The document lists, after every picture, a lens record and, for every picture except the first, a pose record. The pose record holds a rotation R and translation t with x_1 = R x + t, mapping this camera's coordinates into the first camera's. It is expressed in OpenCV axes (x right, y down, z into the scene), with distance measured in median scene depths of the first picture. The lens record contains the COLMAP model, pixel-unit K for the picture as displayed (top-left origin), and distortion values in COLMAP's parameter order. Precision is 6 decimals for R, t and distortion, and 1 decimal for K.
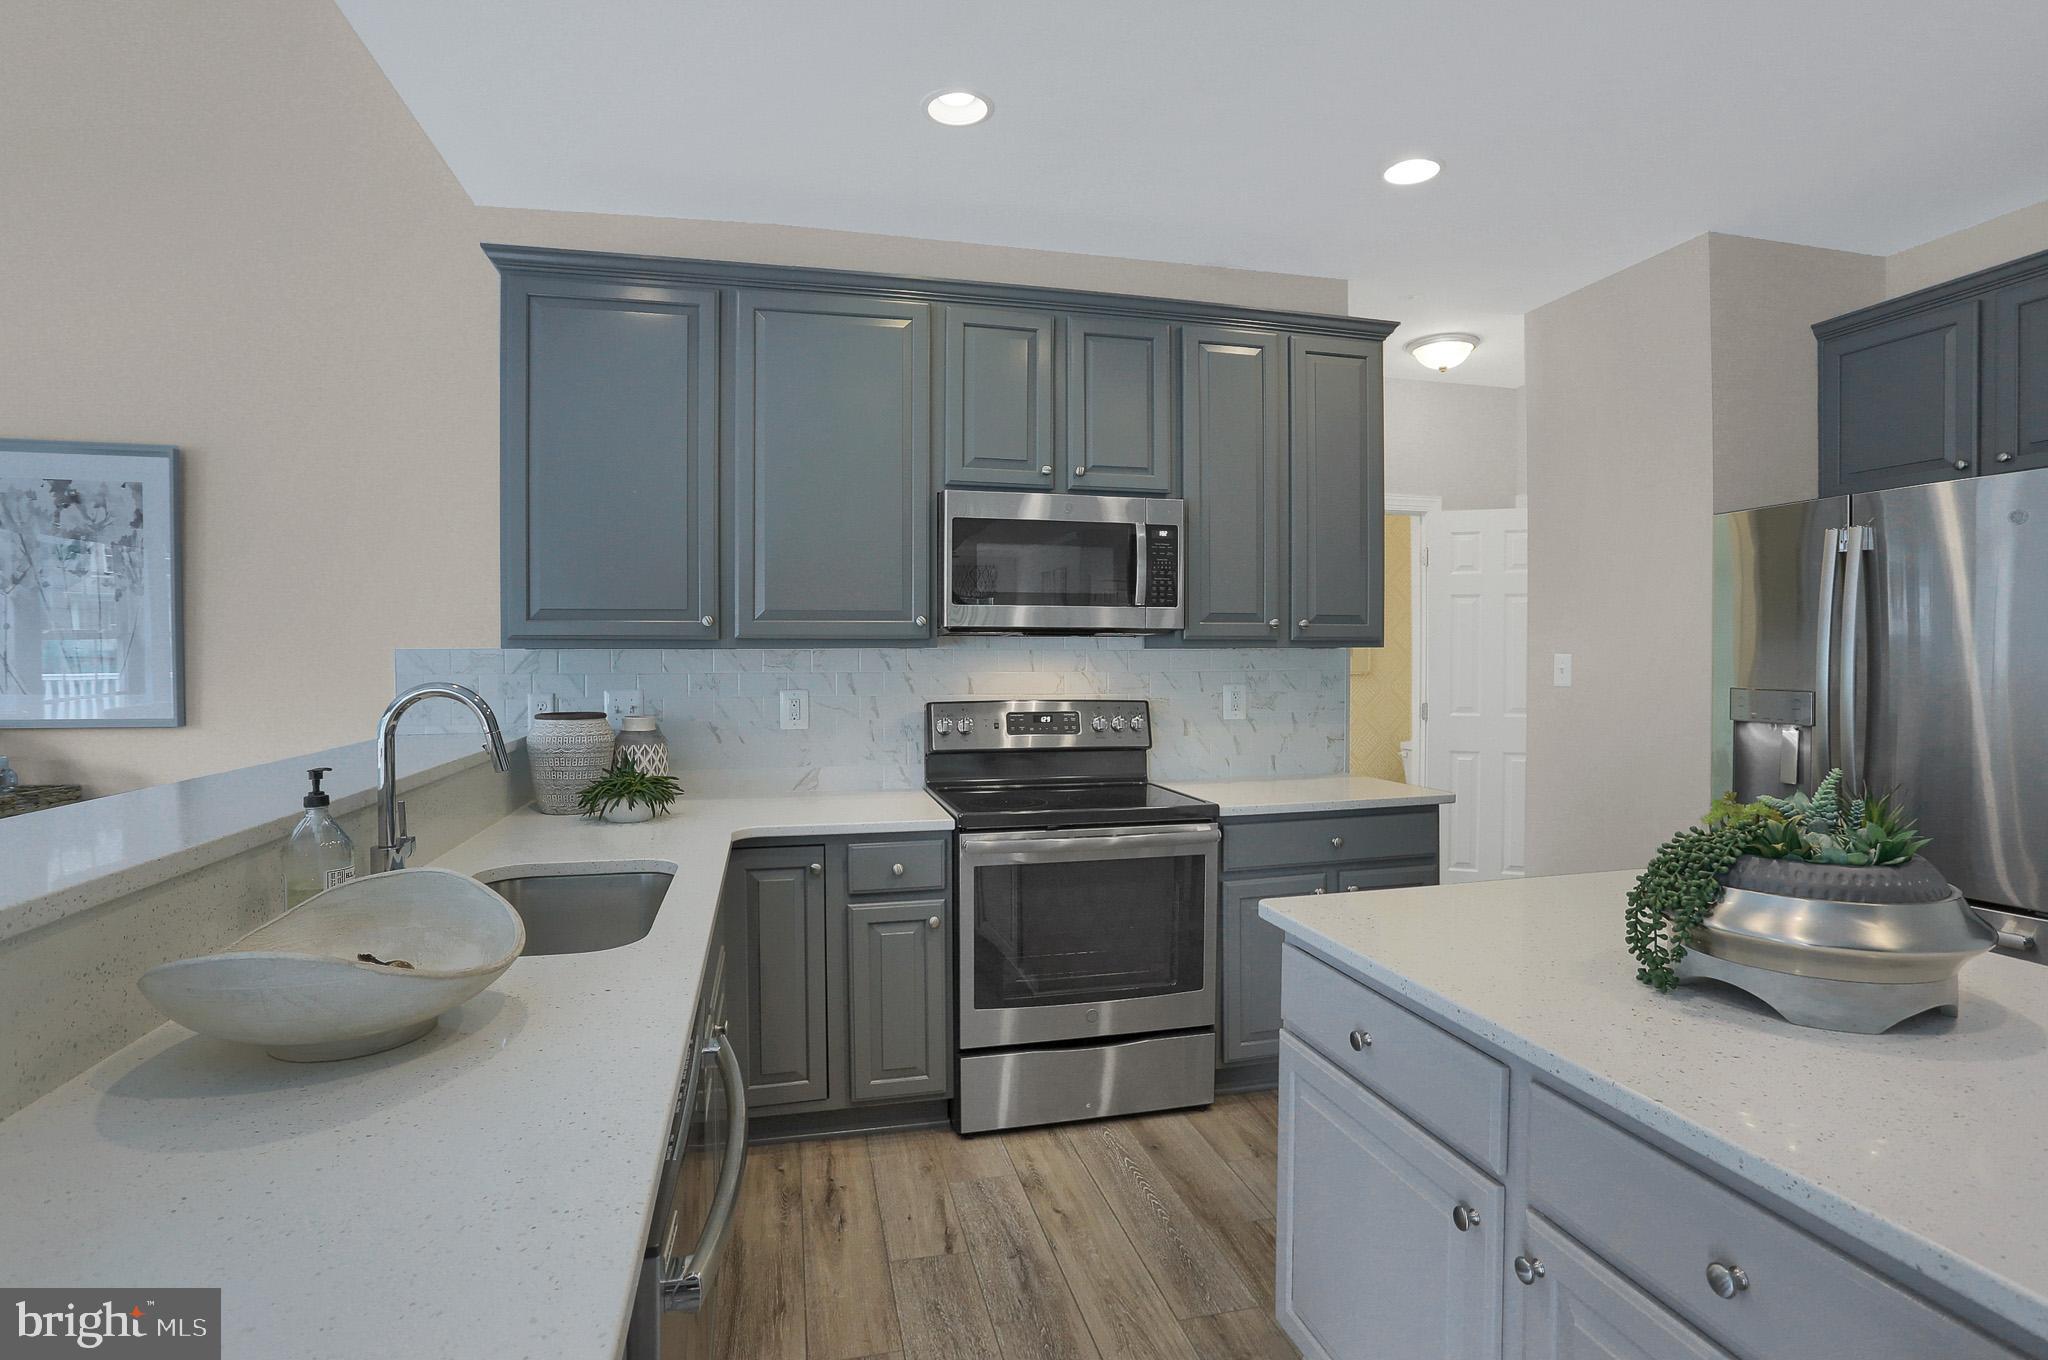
lens RADIAL K [[977.9, 0, 979.1], [0, 977.9, 665.4], [0, 0, 1]] dist [-0.028063, 0.006347]
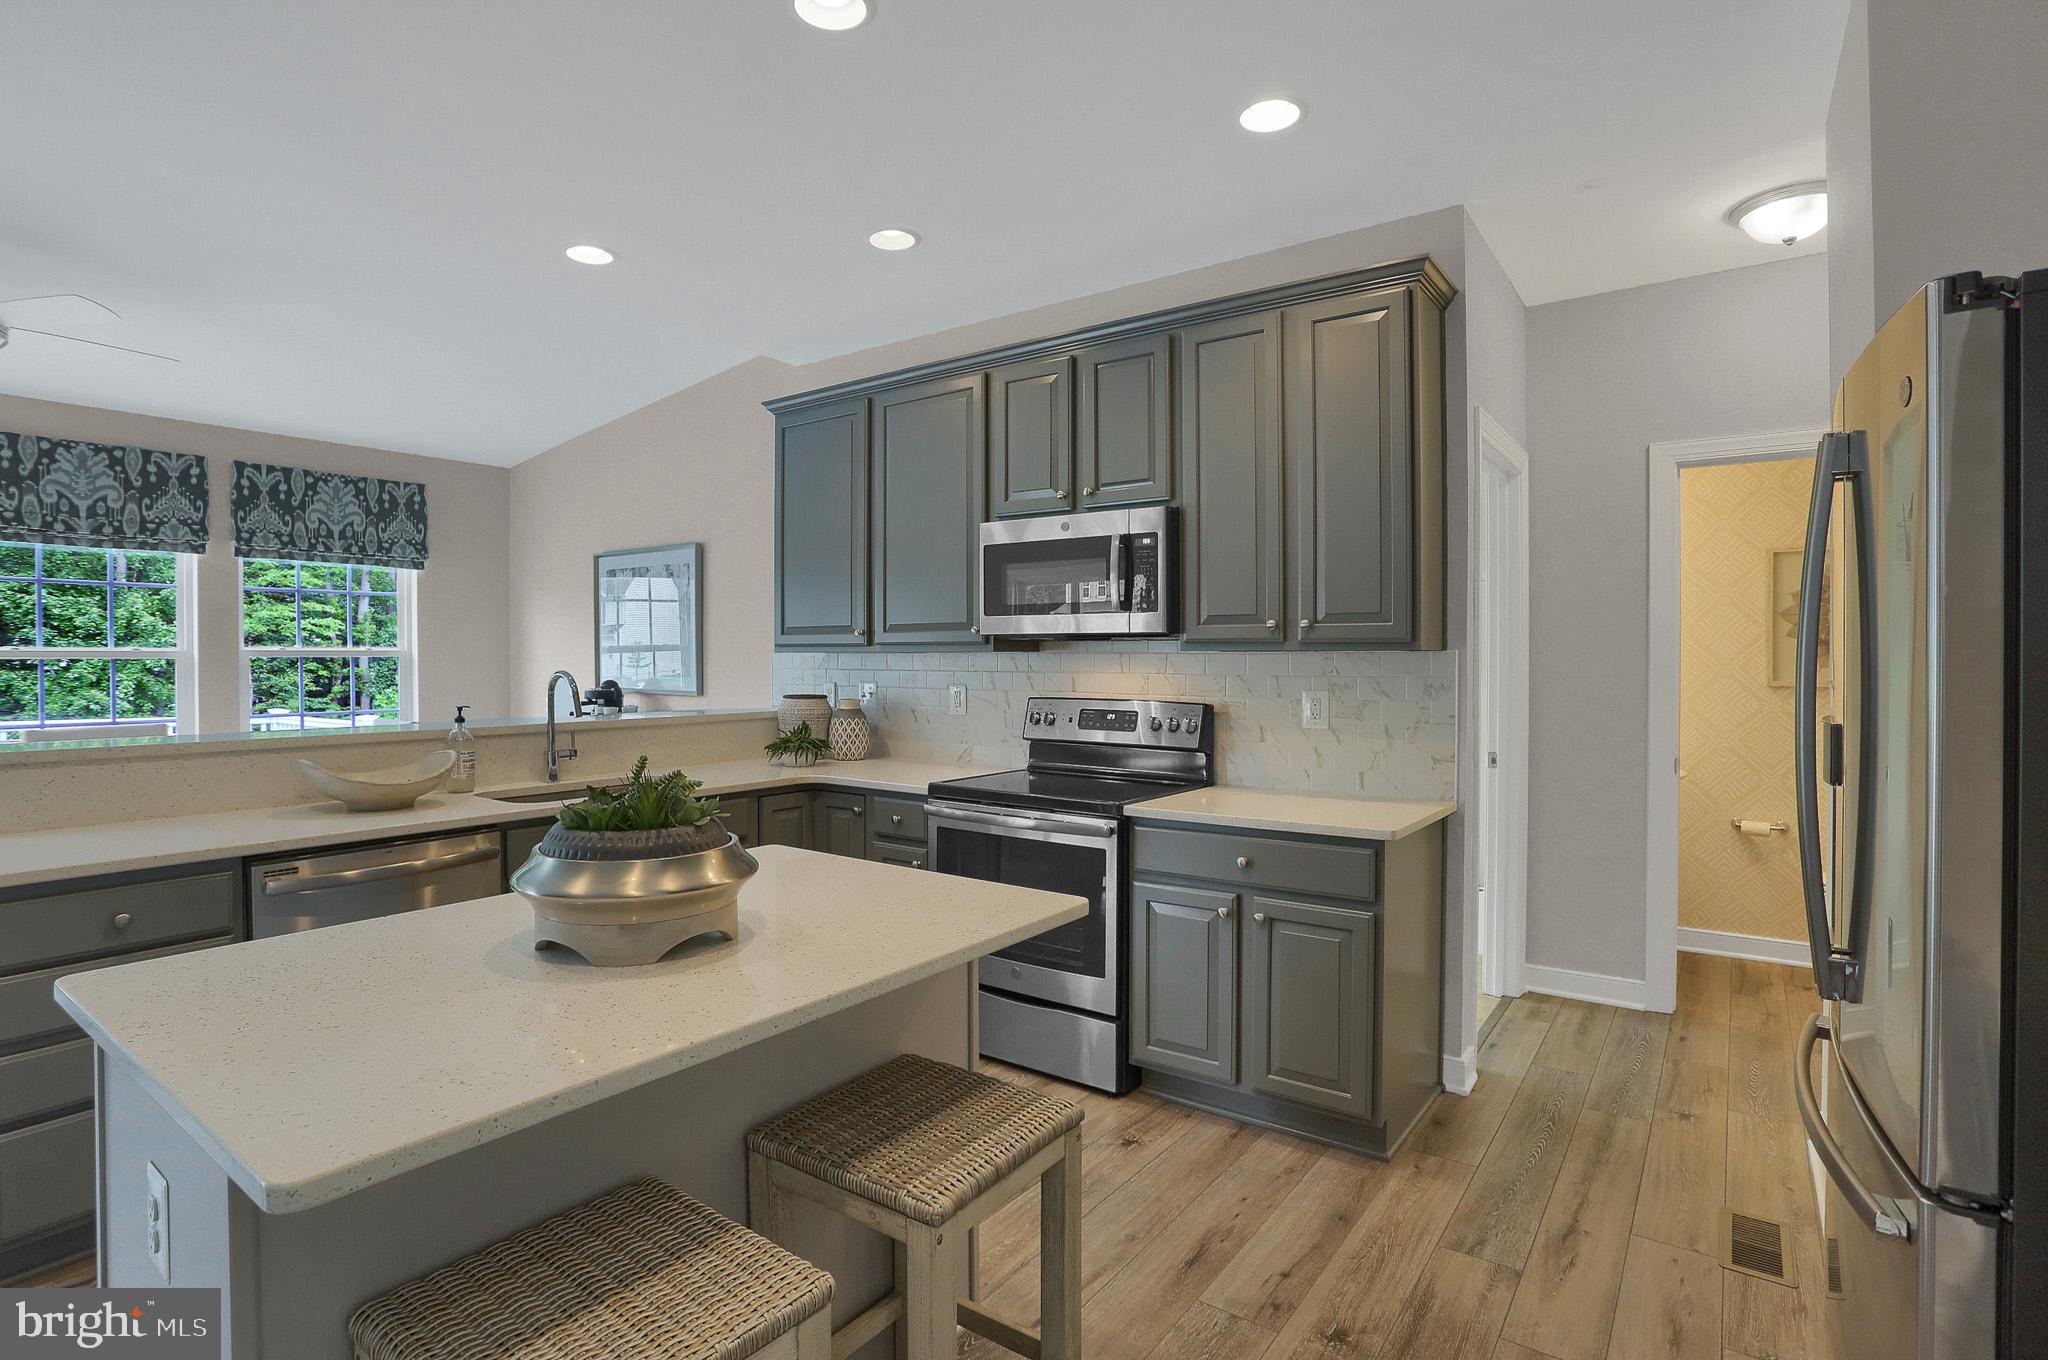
lens RADIAL K [[977.9, 0, 1039.3], [0, 977.9, 660.2], [0, 0, 1]] dist [-0.028063, 0.006347]
pose [[0.669520, 0.005576, -0.742773, 0.844508], [-0.010350, 0.999945, -0.001822, -0.005348], [0.742722, 0.008908, 0.669541, 0.214601]]
